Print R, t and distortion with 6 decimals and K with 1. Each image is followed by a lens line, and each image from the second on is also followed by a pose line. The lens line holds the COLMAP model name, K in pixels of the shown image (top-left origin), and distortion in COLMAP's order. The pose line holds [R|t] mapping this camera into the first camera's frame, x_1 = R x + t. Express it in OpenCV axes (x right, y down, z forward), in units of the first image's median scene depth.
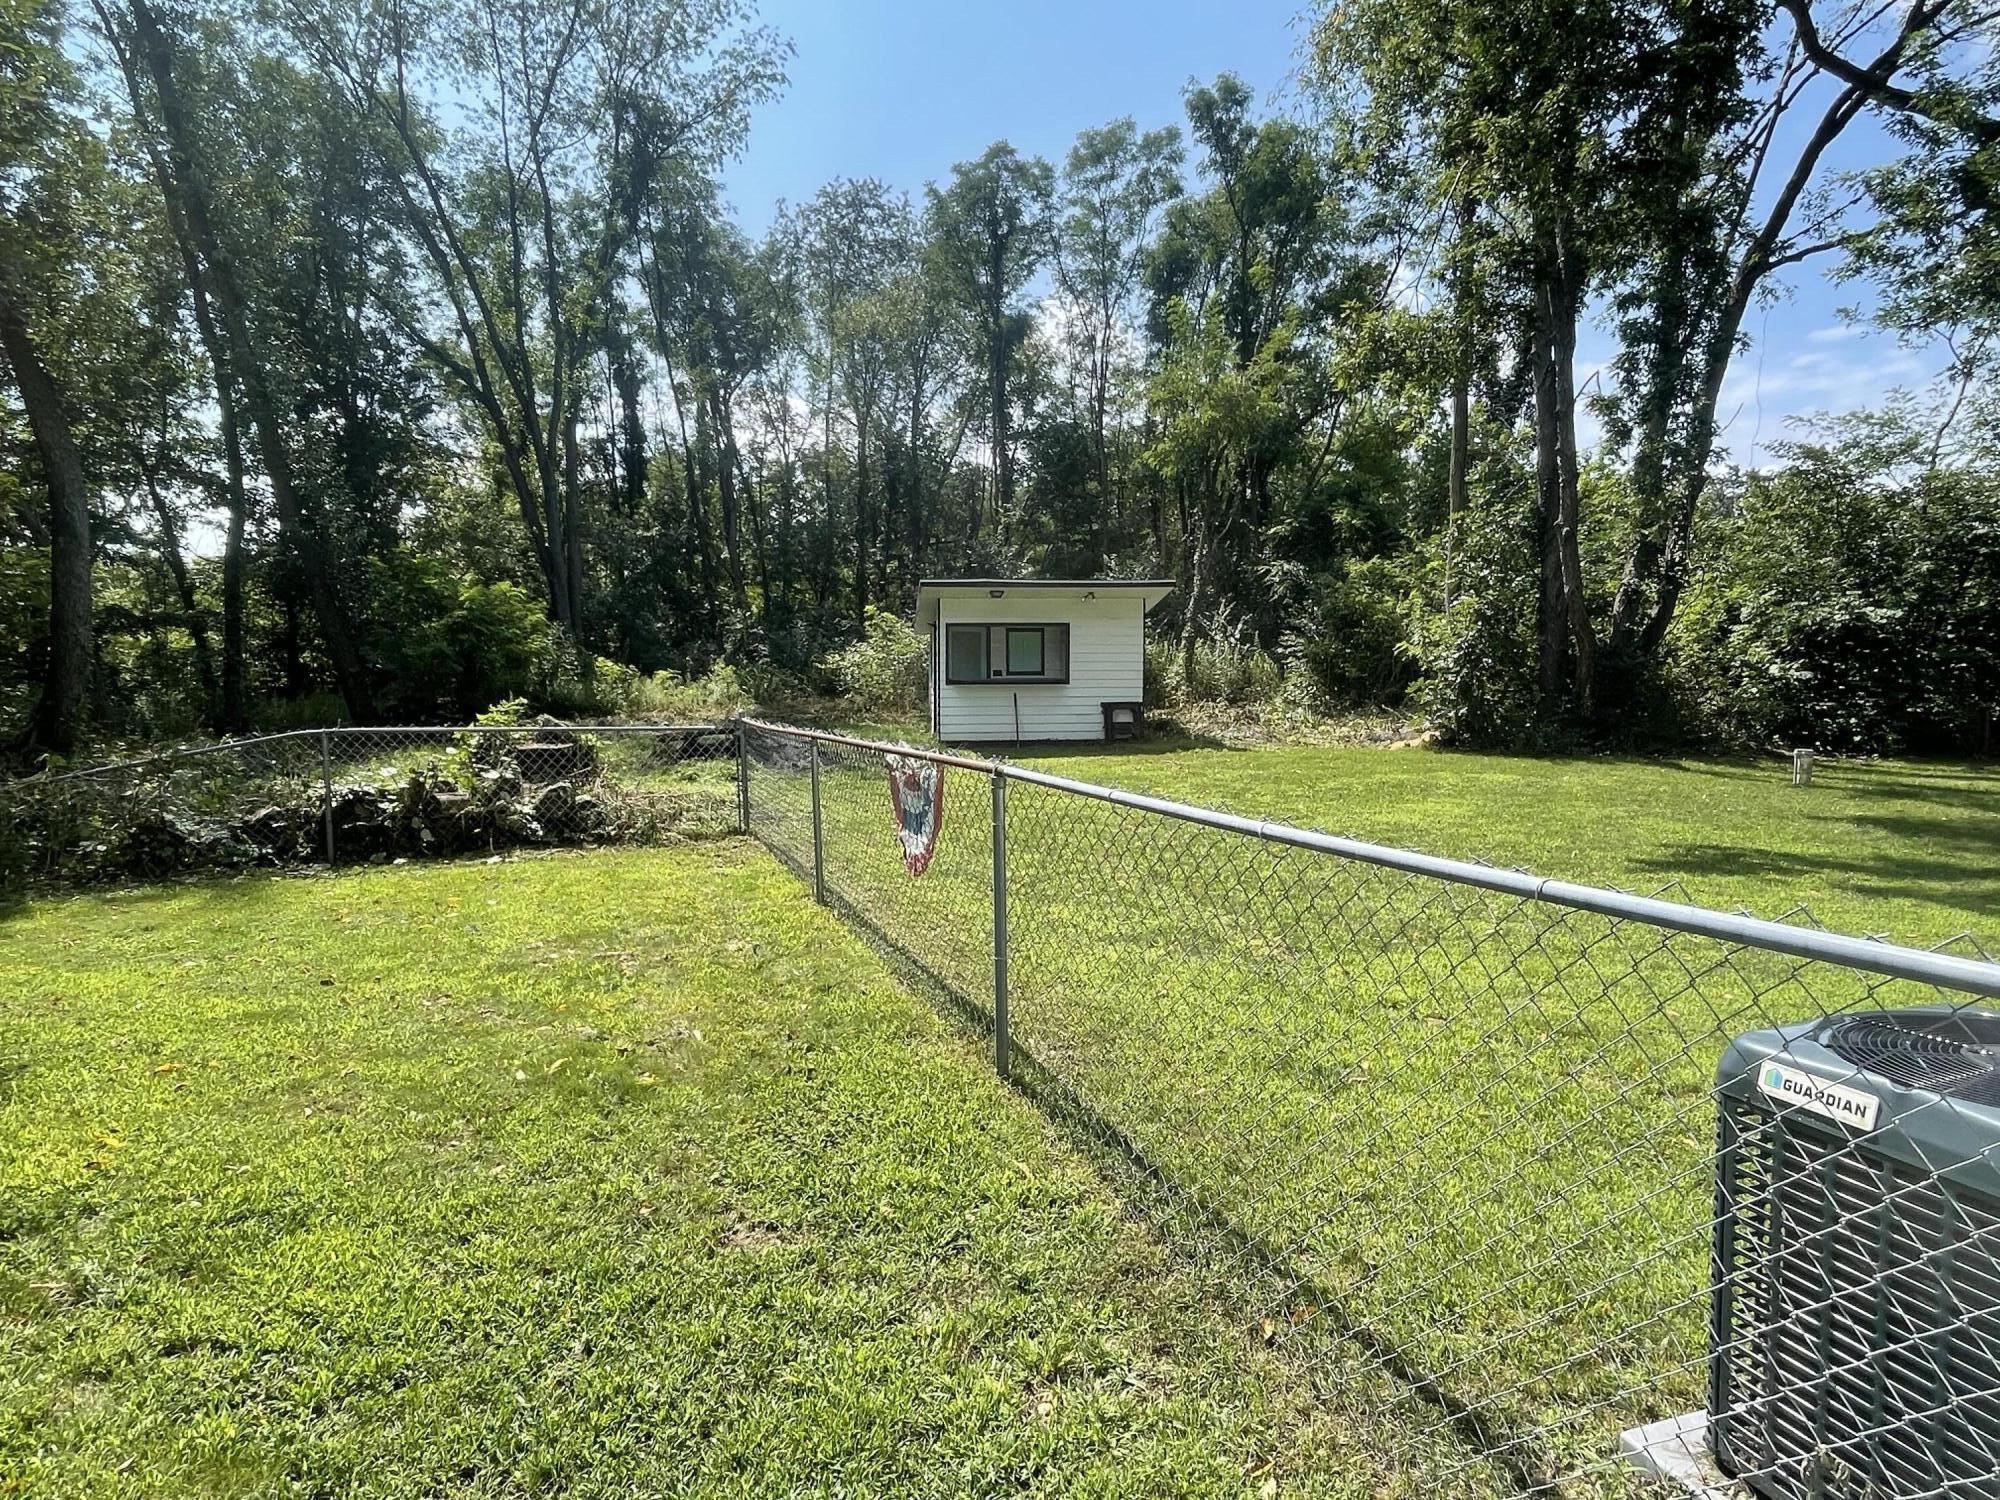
lens RADIAL K [[1160.2, 0, 1004.1], [0, 1160.2, 752.0], [0, 0, 1]] dist [-0.002073, -0.000349]
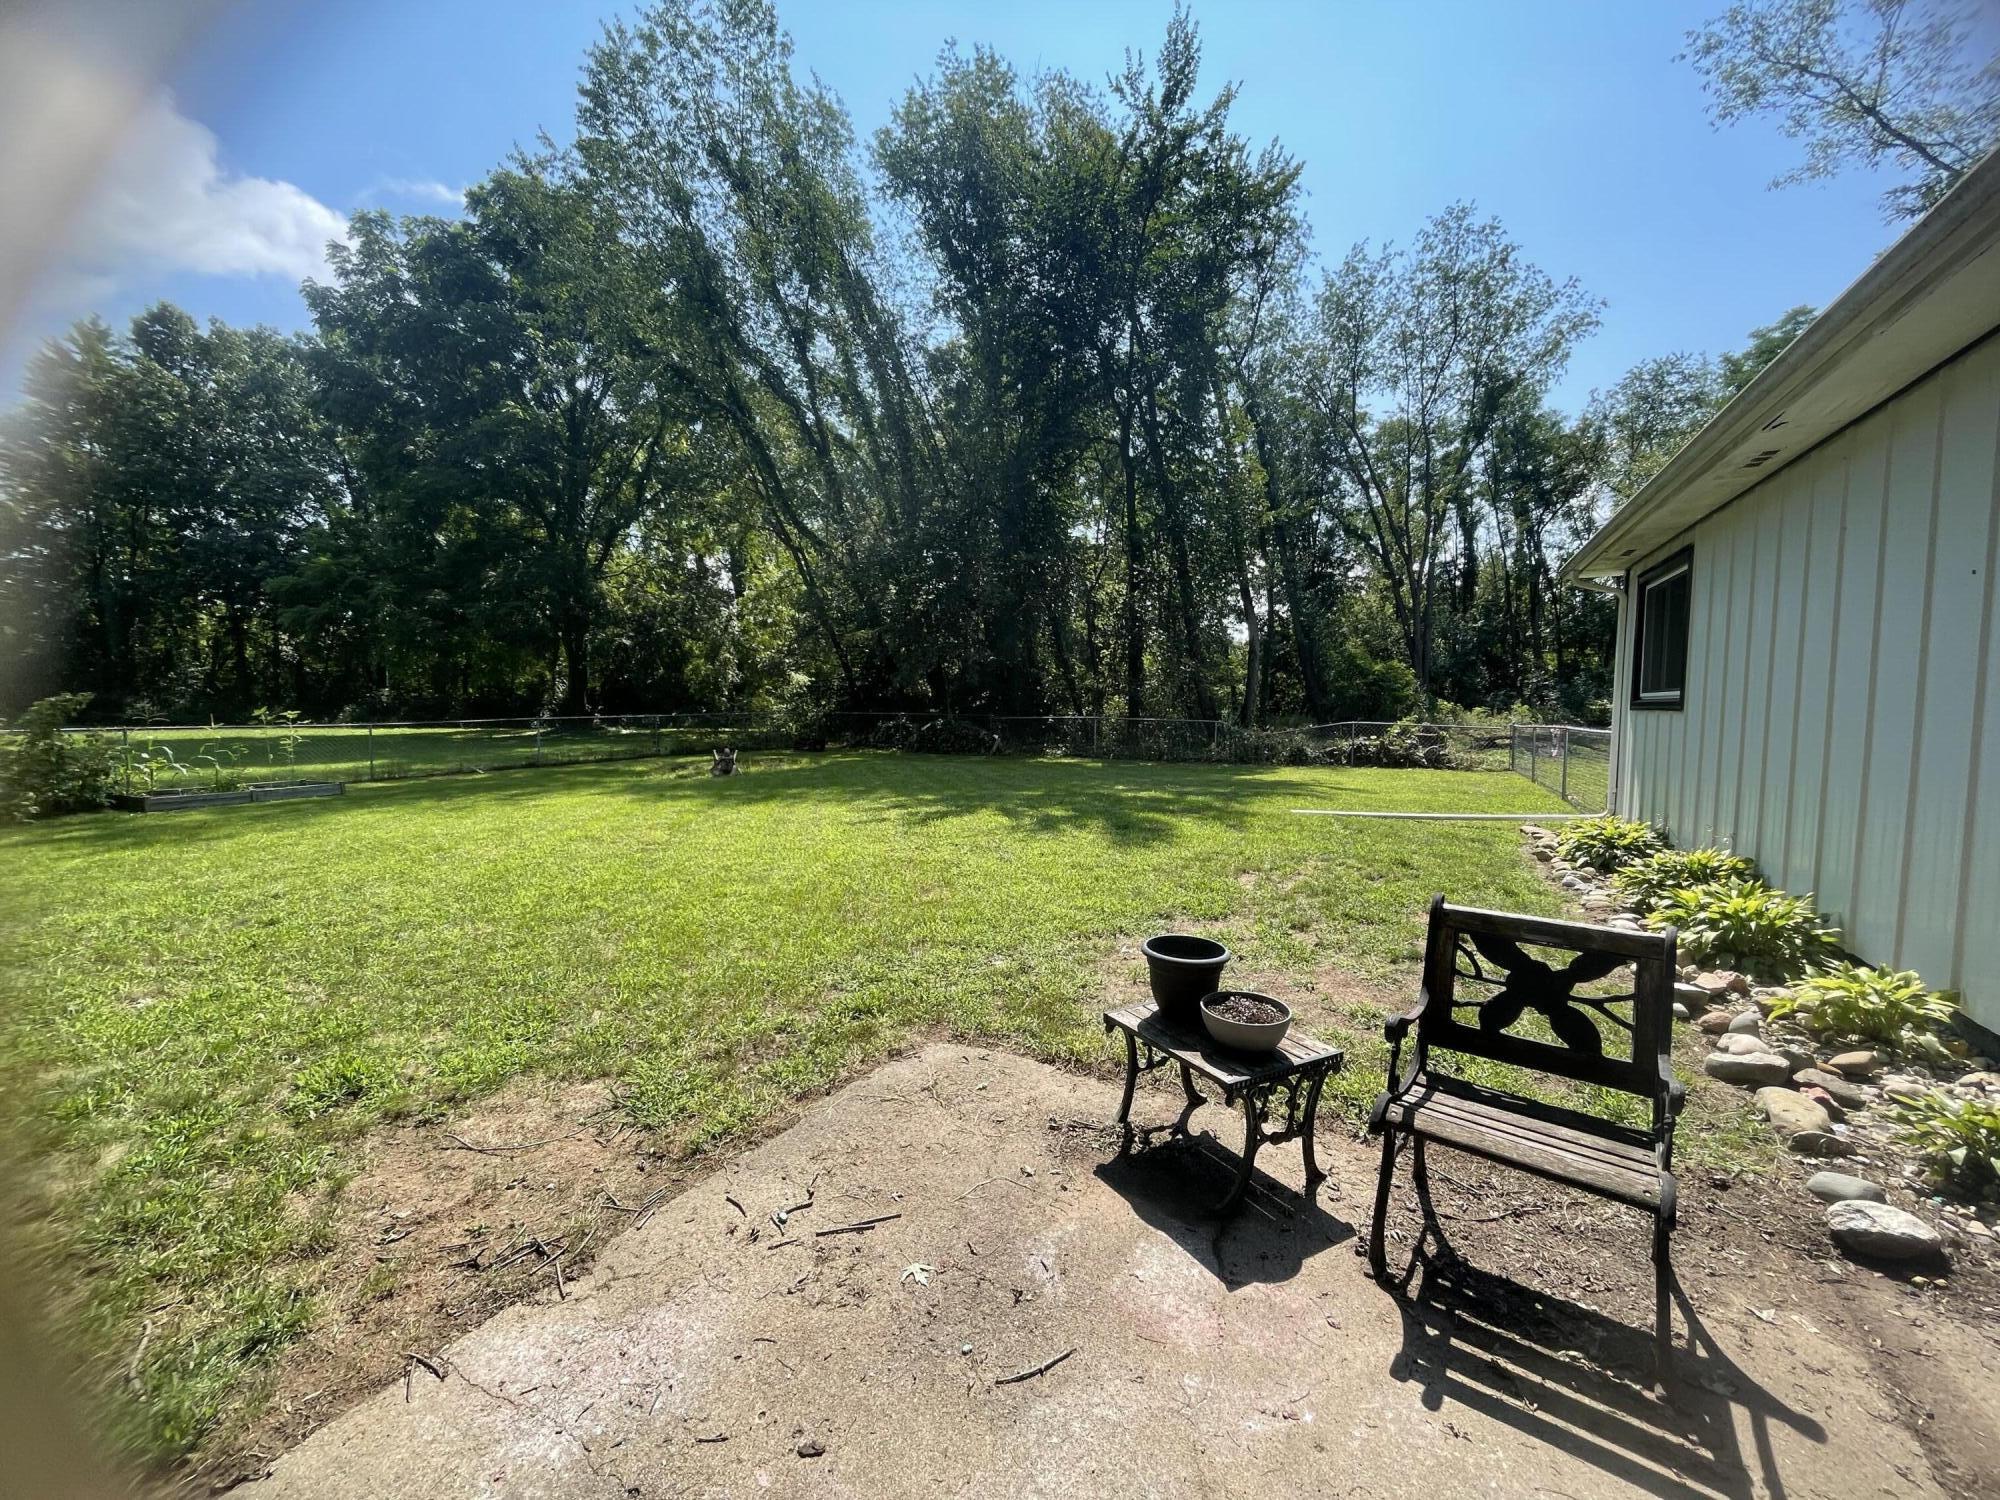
lens RADIAL K [[809.1, 0, 1007.9], [0, 809.1, 756.4], [0, 0, 1]] dist [-0.003203, -0.000509]
pose [[0.688786, 0.064423, -0.722096, 0.074030], [-0.071105, 0.997245, 0.021146, 0.020883], [0.721469, 0.036779, 0.691469, -0.256409]]
